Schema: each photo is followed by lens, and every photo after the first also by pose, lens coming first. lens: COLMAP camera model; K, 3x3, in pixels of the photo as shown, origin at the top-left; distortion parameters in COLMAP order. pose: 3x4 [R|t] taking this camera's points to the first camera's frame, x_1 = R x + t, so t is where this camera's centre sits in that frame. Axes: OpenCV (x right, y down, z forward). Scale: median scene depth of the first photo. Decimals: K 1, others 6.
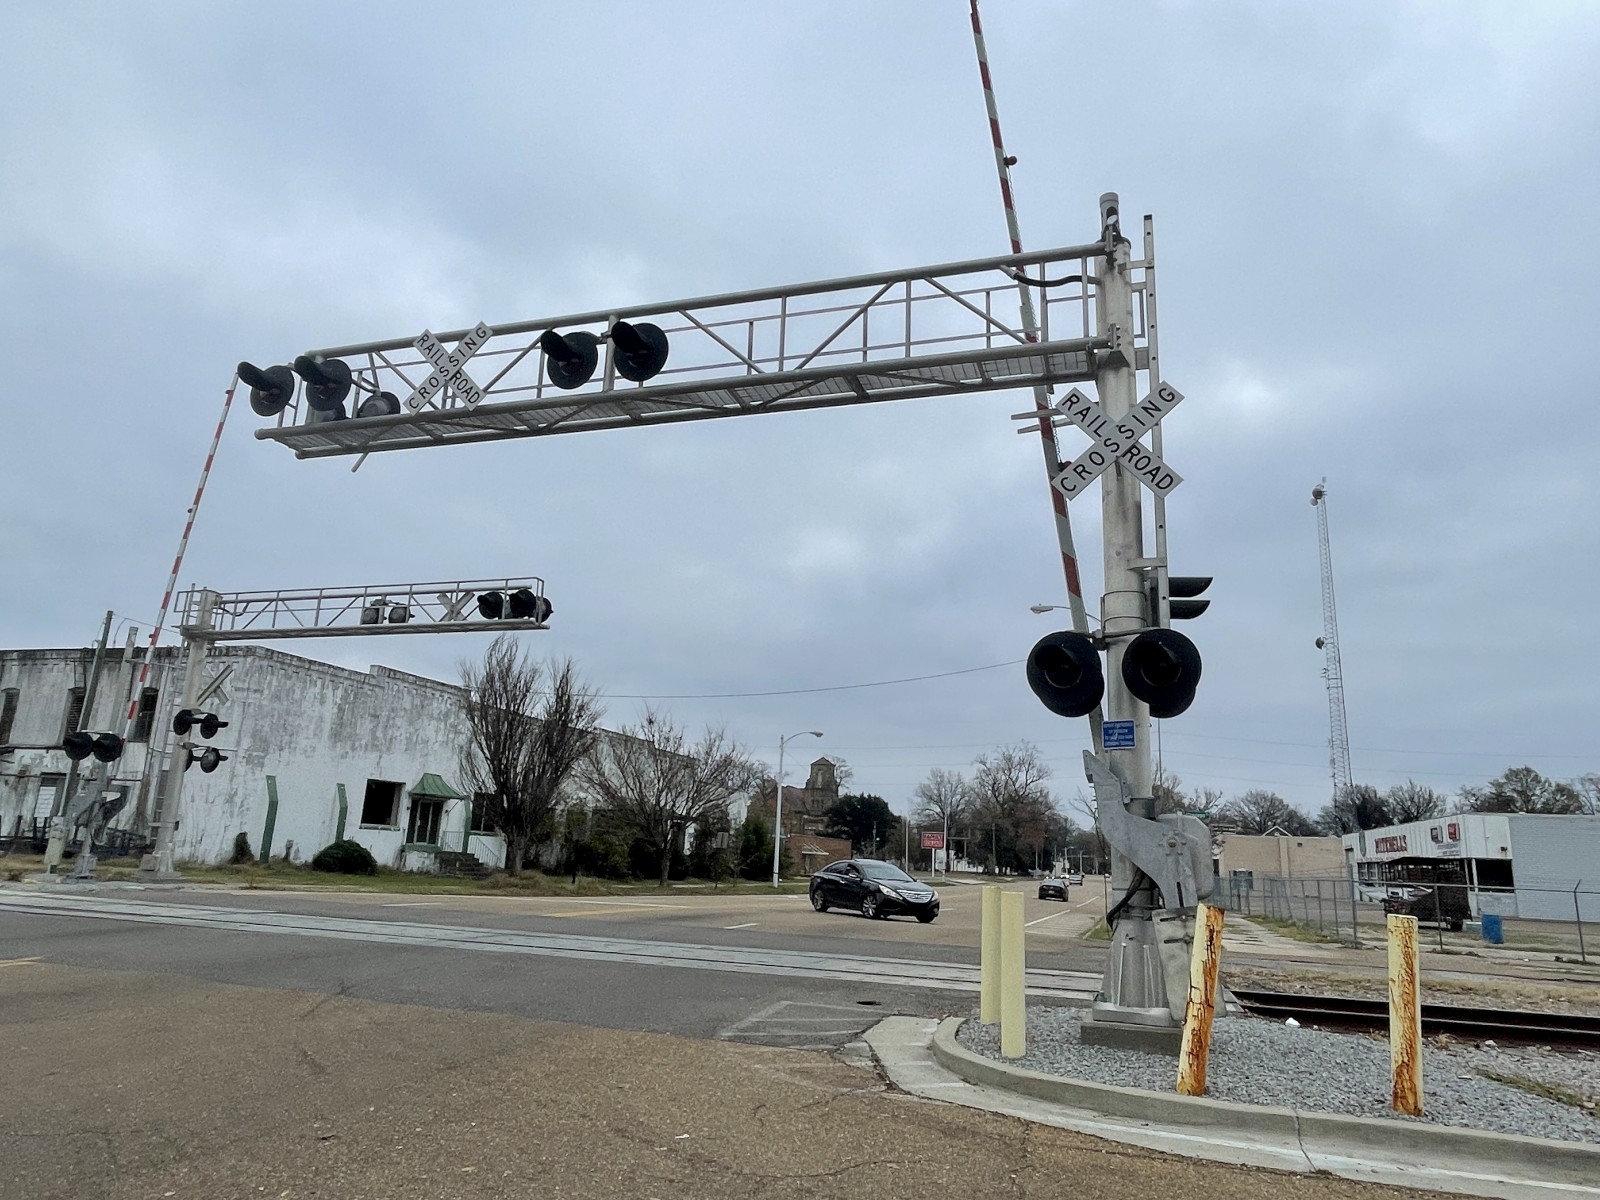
lens RADIAL K [[1045.3, 0, 800.0], [0, 1045.3, 600.0], [0, 0, 1]] dist [0.011512, -0.003815]
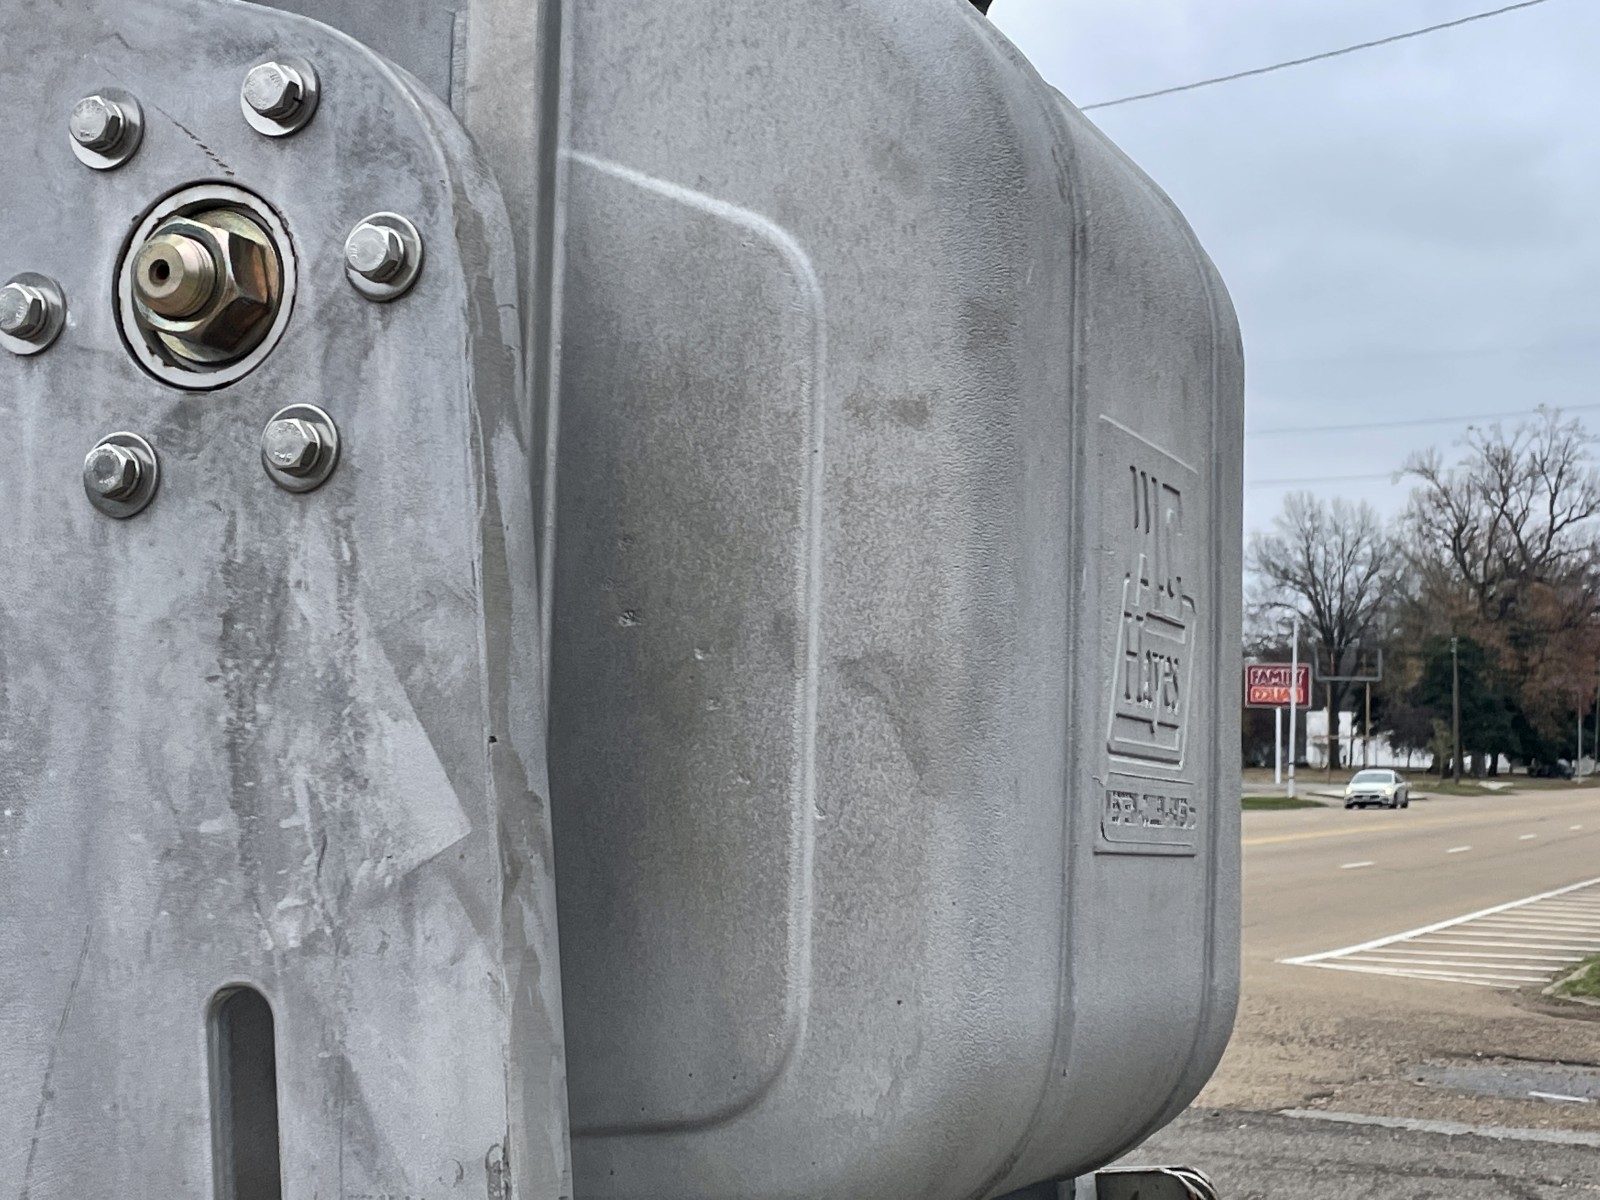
lens RADIAL K [[2707.1, 0, 800.0], [0, 2707.1, 600.0], [0, 0, 1]] dist [0.026726, 0.067199]
pose [[0.996786, -0.026169, -0.075714, 0.243309], [0.039898, 0.981751, 0.185938, 0.137904], [0.069466, -0.188362, 0.979640, 0.533055]]
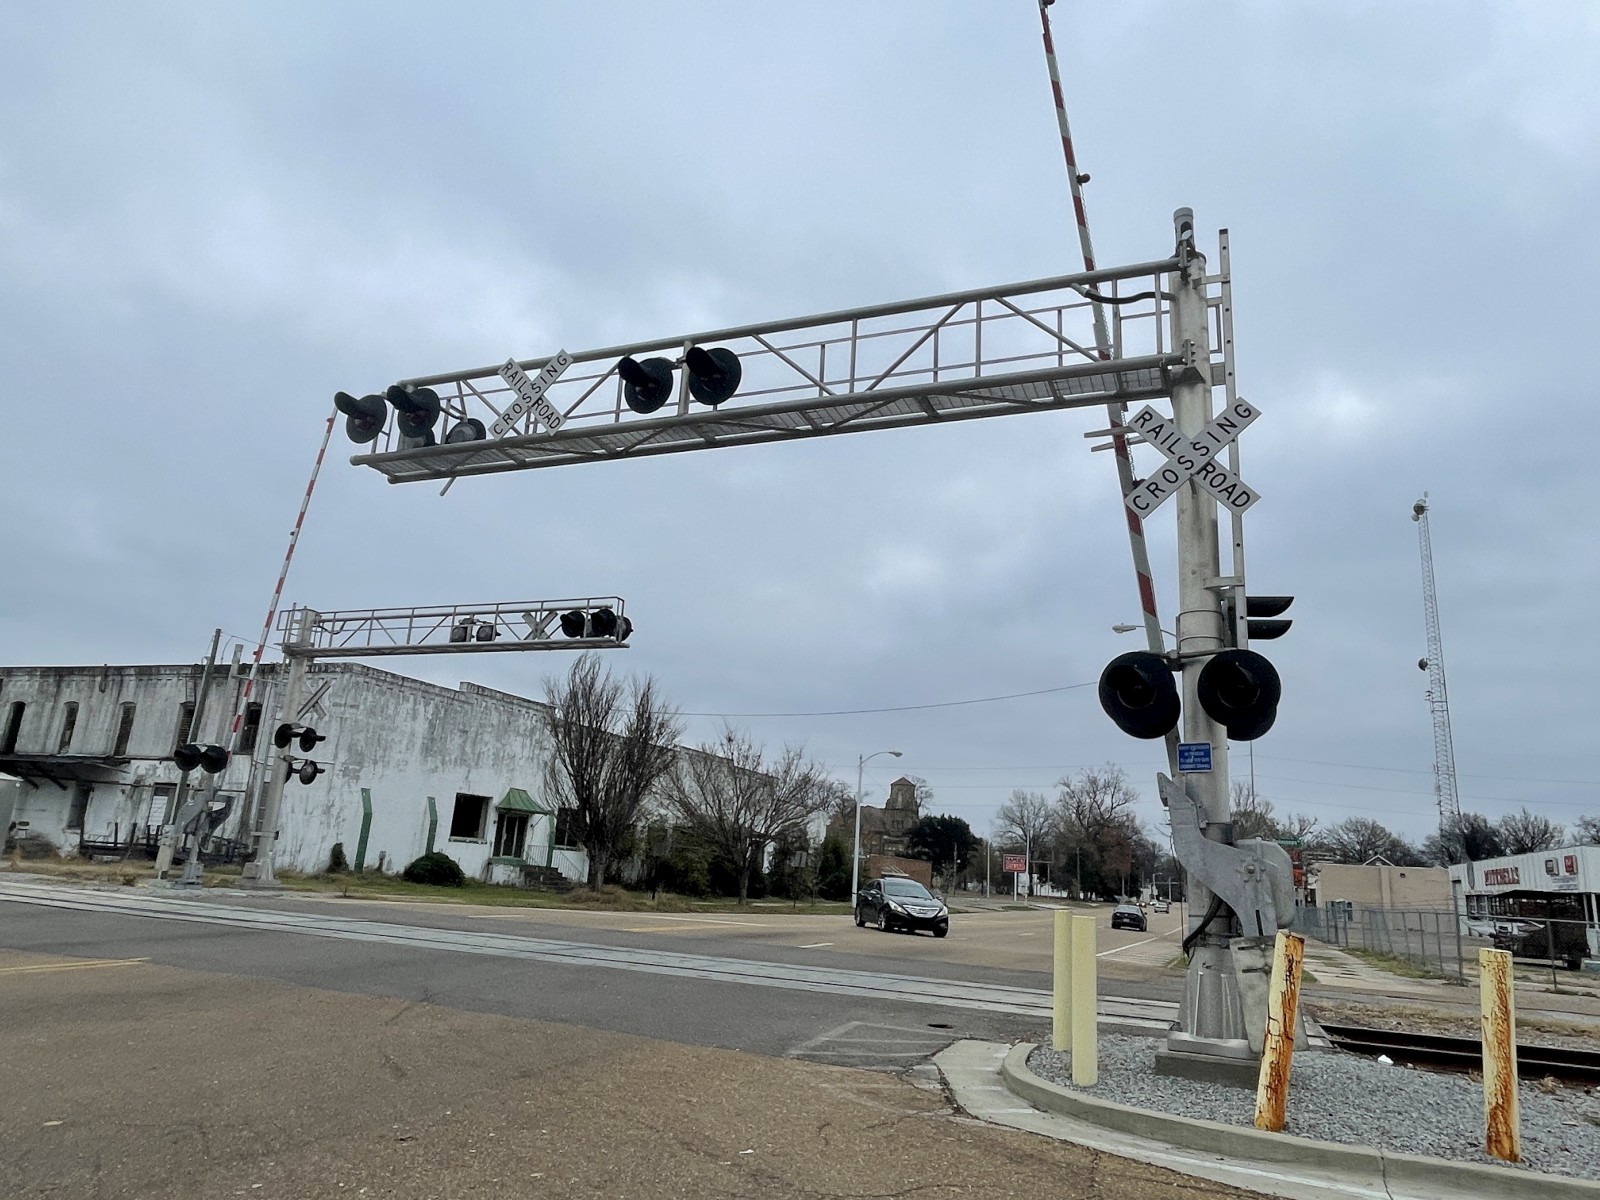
lens RADIAL K [[1045.3, 0, 800.0], [0, 1045.3, 600.0], [0, 0, 1]] dist [0.011512, -0.003815]
pose [[0.997051, -0.000754, -0.076735, 0.007650], [-0.000628, 0.999838, -0.017990, -0.000499], [0.076736, 0.017985, 0.996889, -0.005353]]
